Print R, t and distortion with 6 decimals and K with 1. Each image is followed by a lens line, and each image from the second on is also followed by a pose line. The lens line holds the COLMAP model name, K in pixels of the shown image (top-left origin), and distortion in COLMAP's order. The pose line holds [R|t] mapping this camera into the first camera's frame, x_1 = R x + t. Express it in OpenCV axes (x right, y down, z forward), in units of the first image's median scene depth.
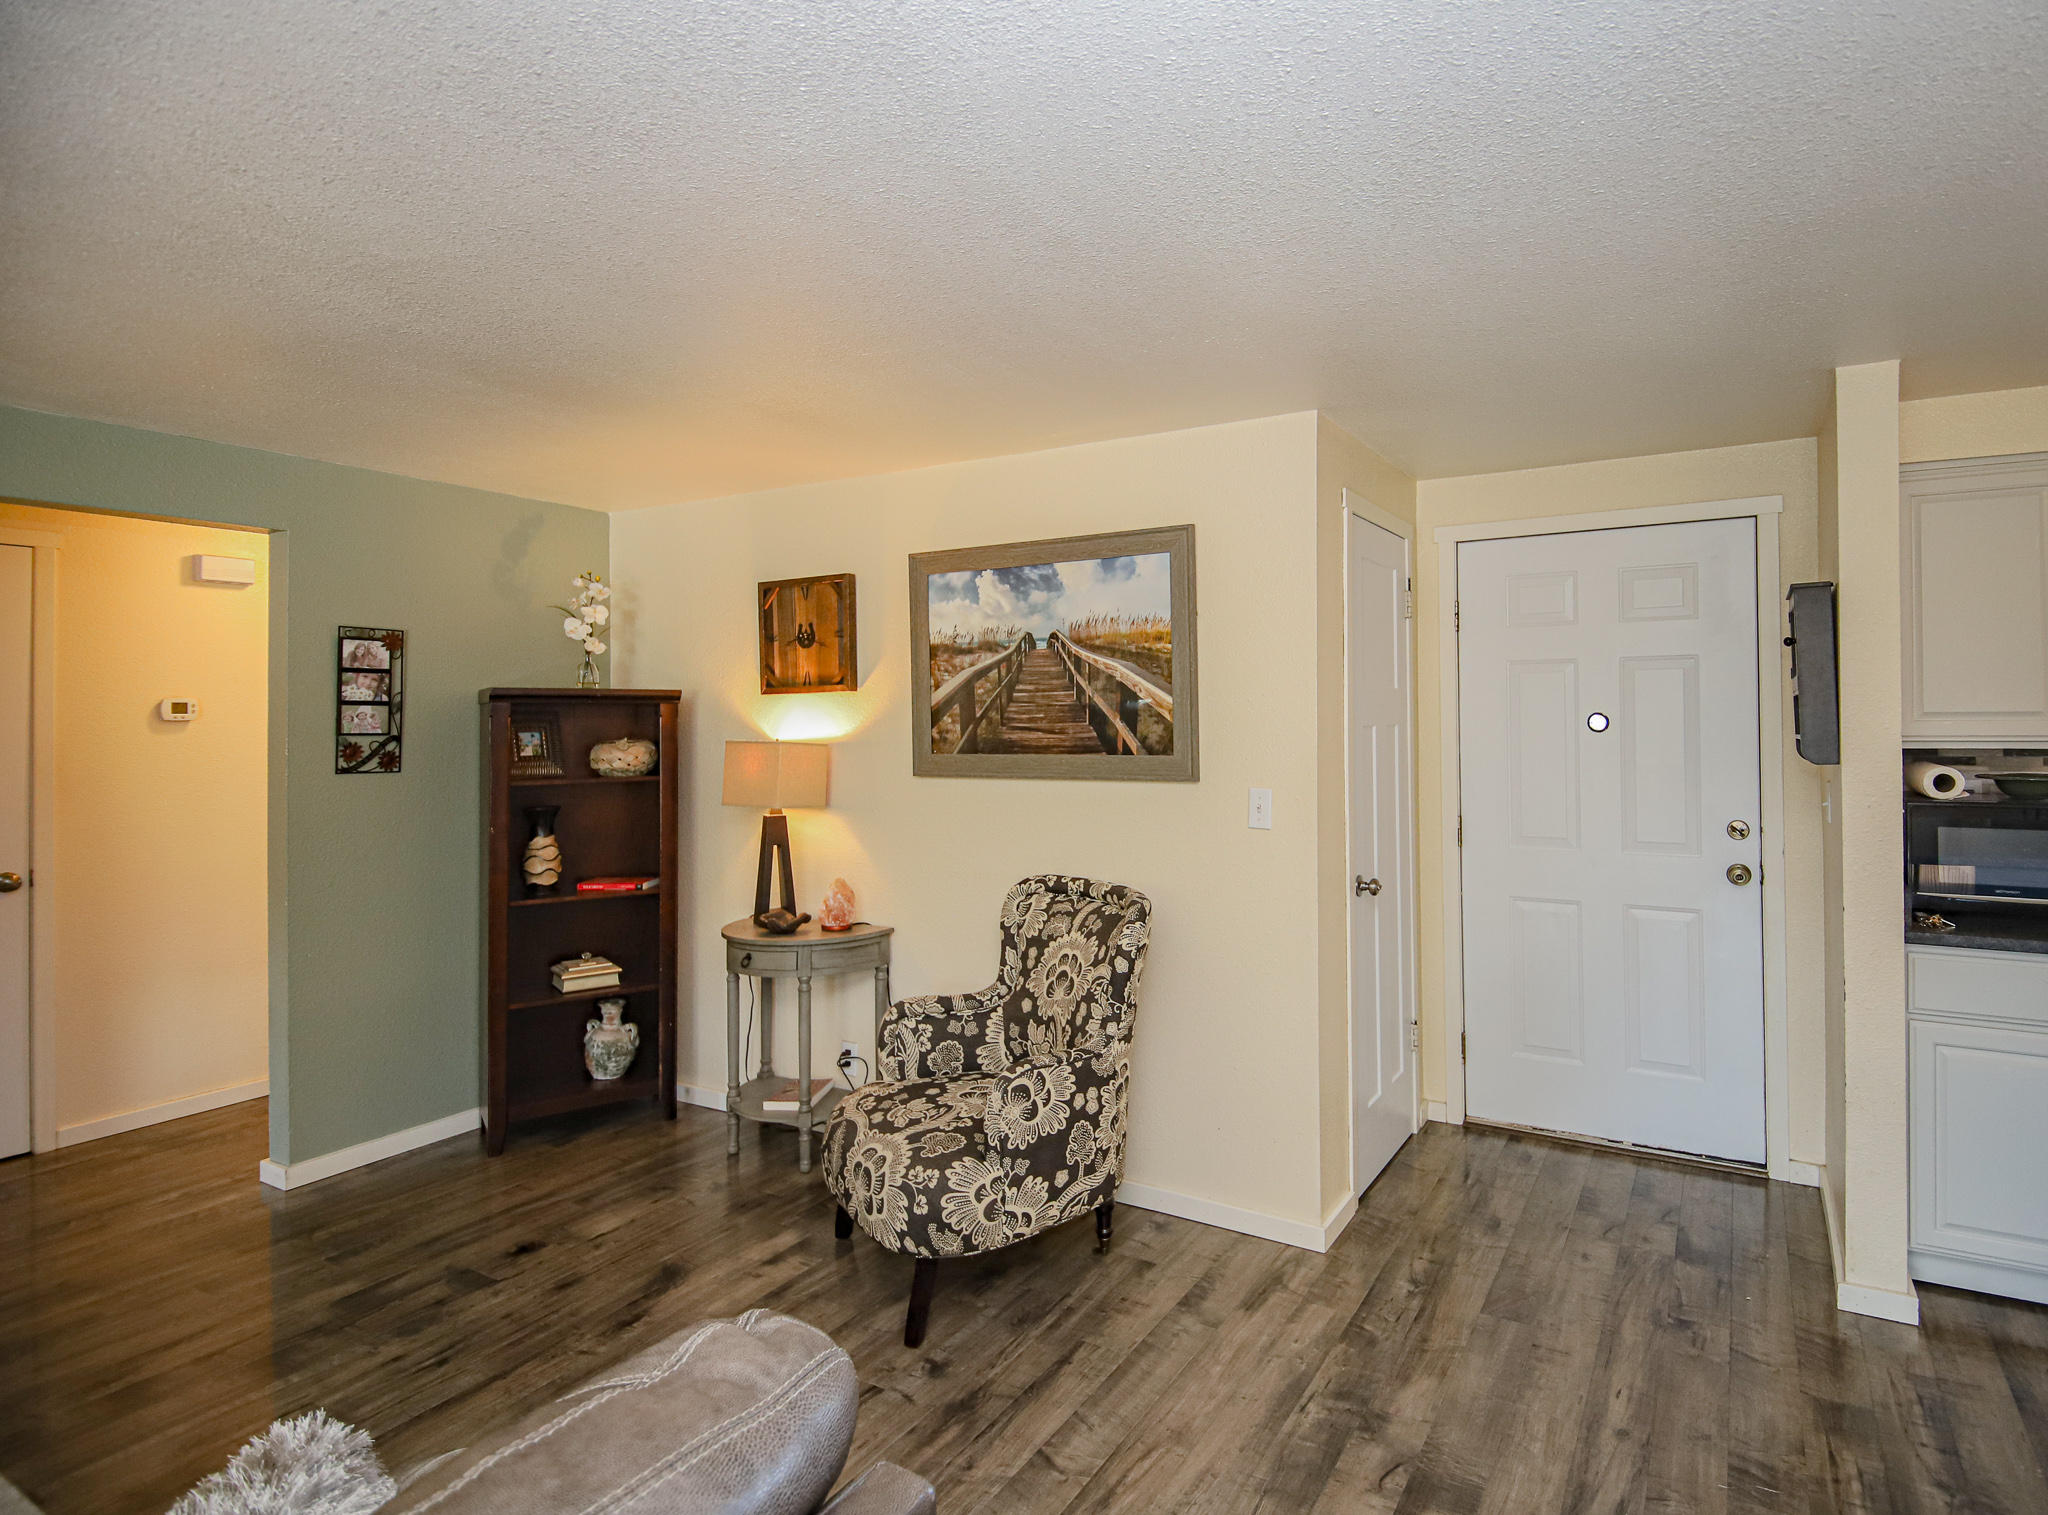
lens RADIAL K [[1083.8, 0, 1138.1], [0, 1083.8, 709.2], [0, 0, 1]] dist [-0.005324, -0.008098]
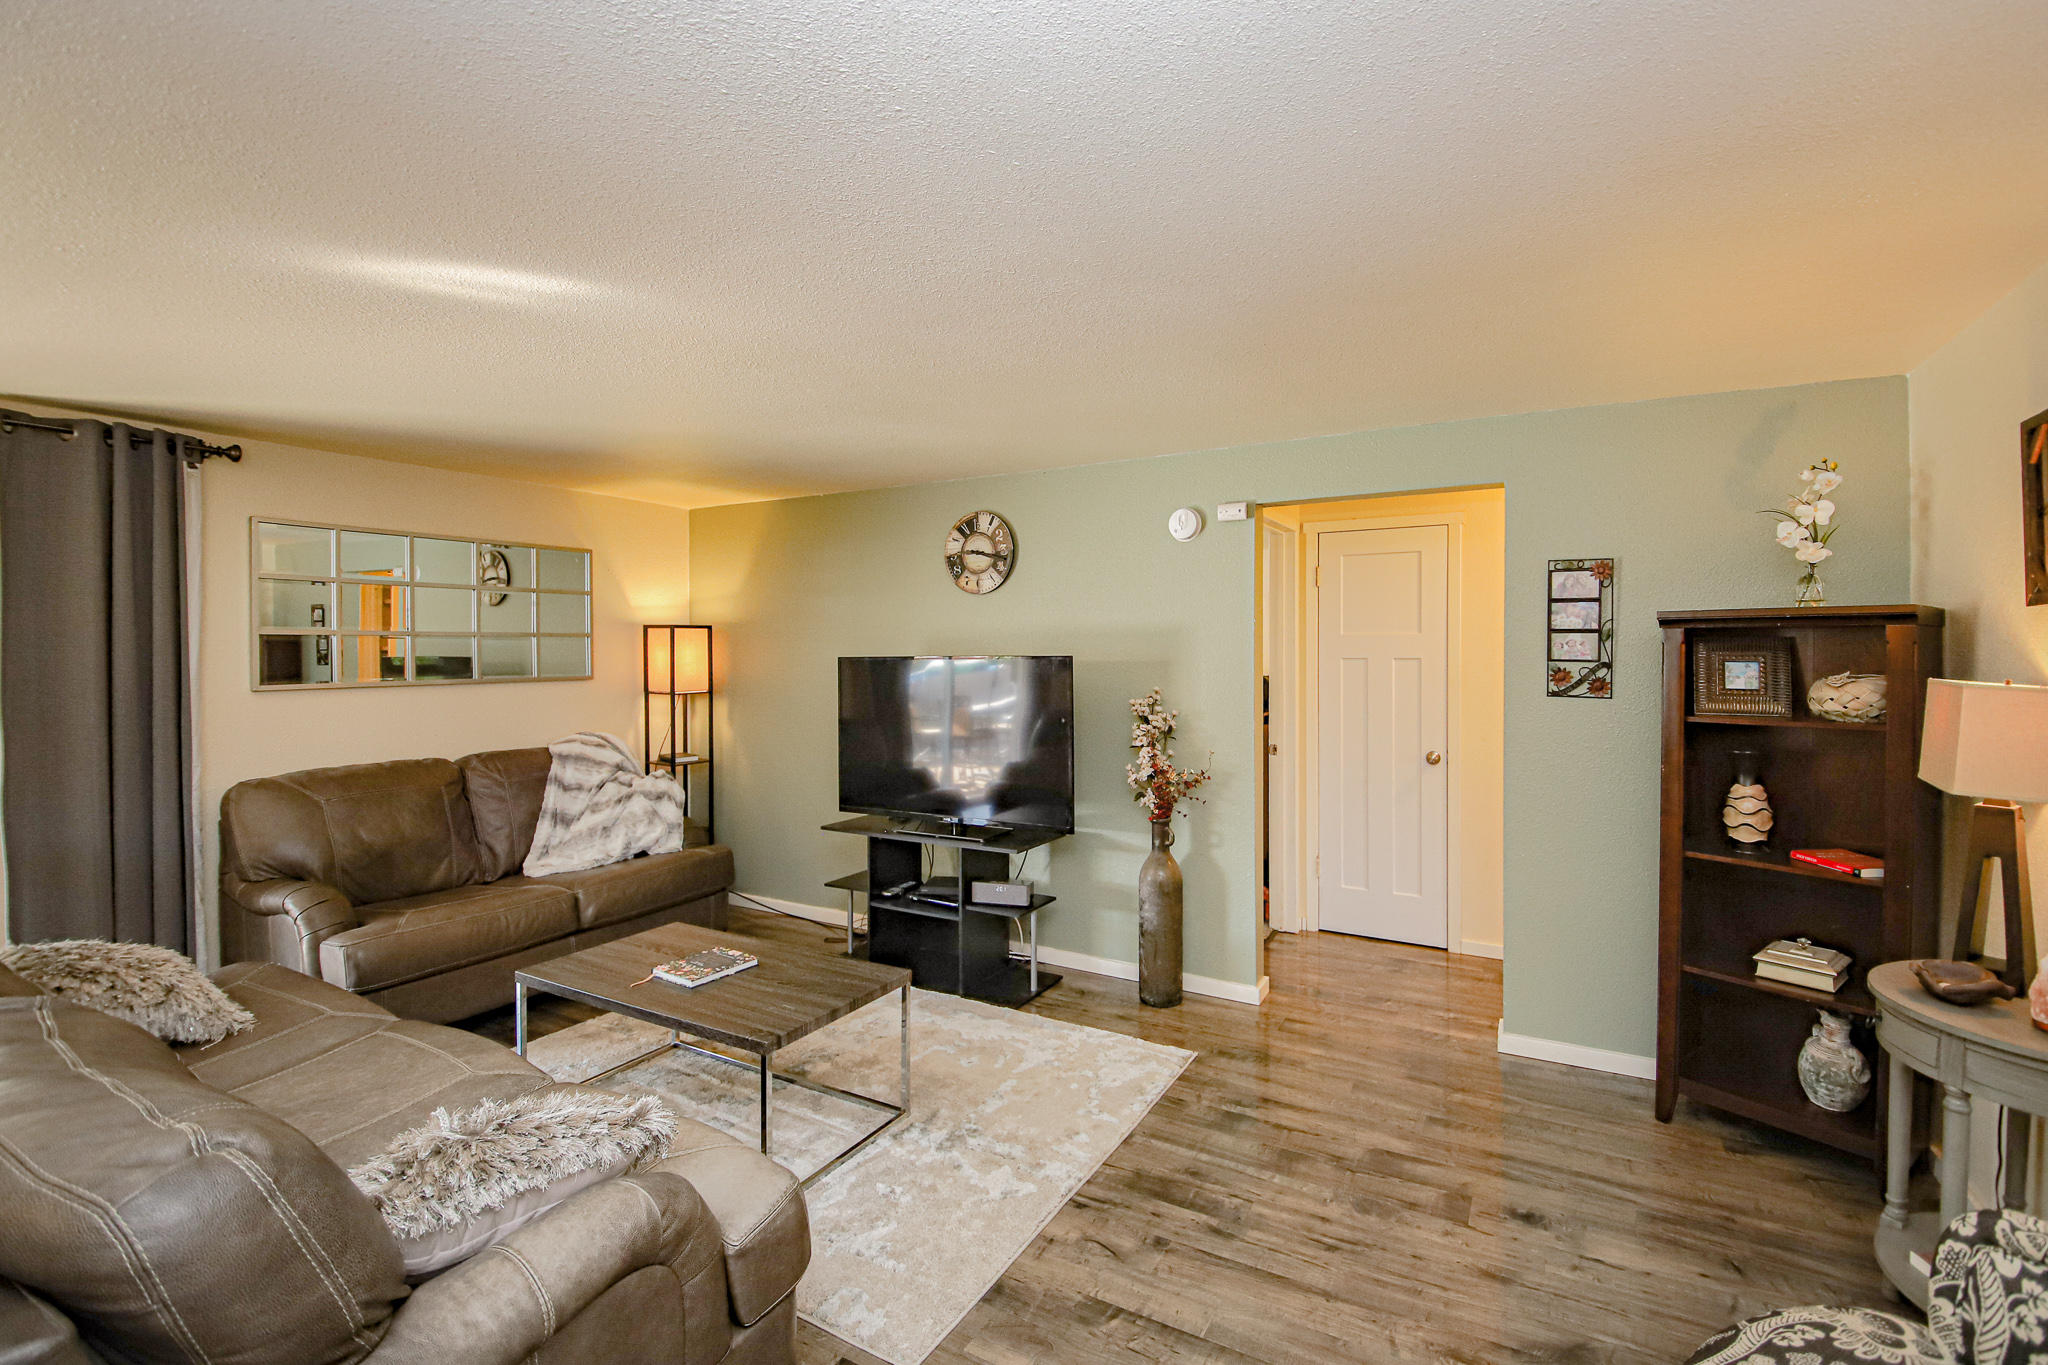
lens RADIAL K [[902.4, 0, 1087.4], [0, 902.4, 652.7], [0, 0, 1]] dist [-0.002006, -0.006790]
pose [[0.007699, 0.008714, -0.999932, 0.166109], [0.010855, 0.999902, 0.008798, 0.002803], [0.999911, -0.010922, 0.007603, 0.518659]]
